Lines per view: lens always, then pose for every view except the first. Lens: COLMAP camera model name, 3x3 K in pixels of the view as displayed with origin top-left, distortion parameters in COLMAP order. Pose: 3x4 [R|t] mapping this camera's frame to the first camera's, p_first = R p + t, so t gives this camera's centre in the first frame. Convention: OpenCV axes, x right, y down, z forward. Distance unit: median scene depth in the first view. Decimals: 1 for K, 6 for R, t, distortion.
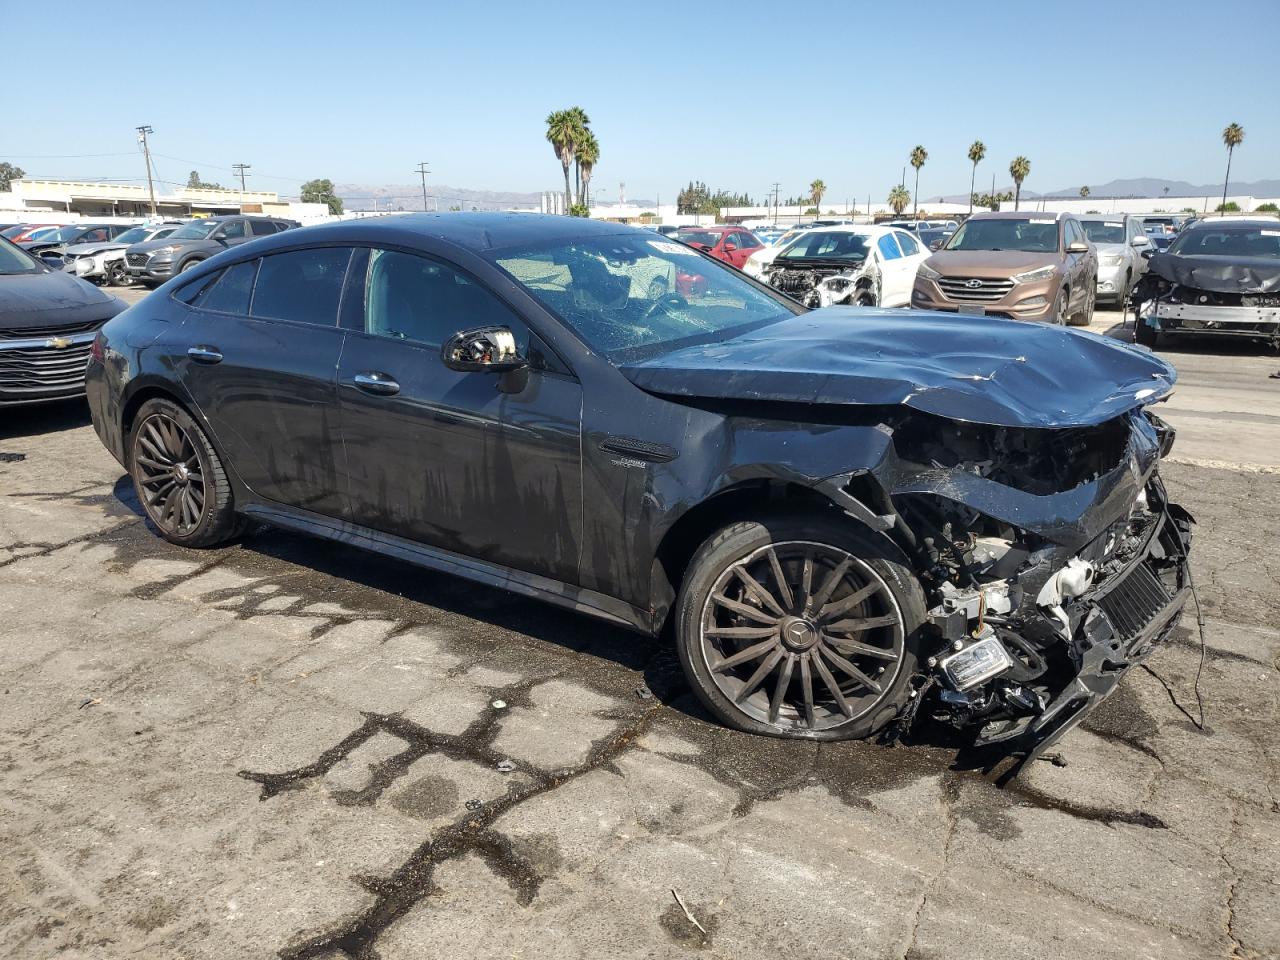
lens RADIAL K [[1001.6, 0, 636.8], [0, 1001.6, 477.2], [0, 0, 1]] dist [0.017141, -0.004060]
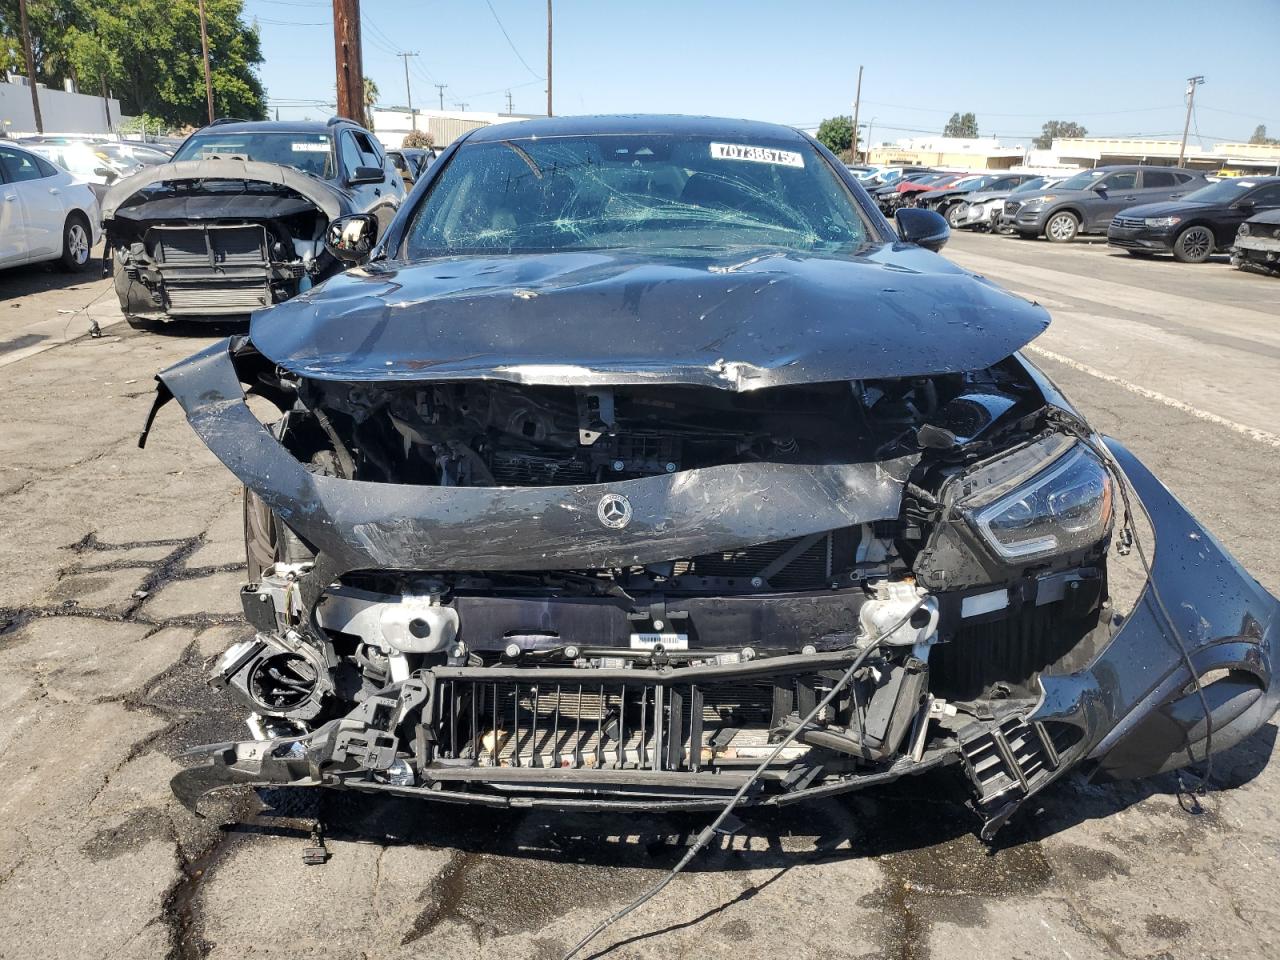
lens RADIAL K [[1001.6, 0, 641.8], [0, 1001.6, 490.4], [0, 0, 1]] dist [0.017141, -0.004060]
pose [[0.587798, 0.258463, -0.766610, 0.138751], [-0.220444, 0.962906, 0.155619, -0.017008], [0.778395, 0.077523, 0.622970, 0.096610]]
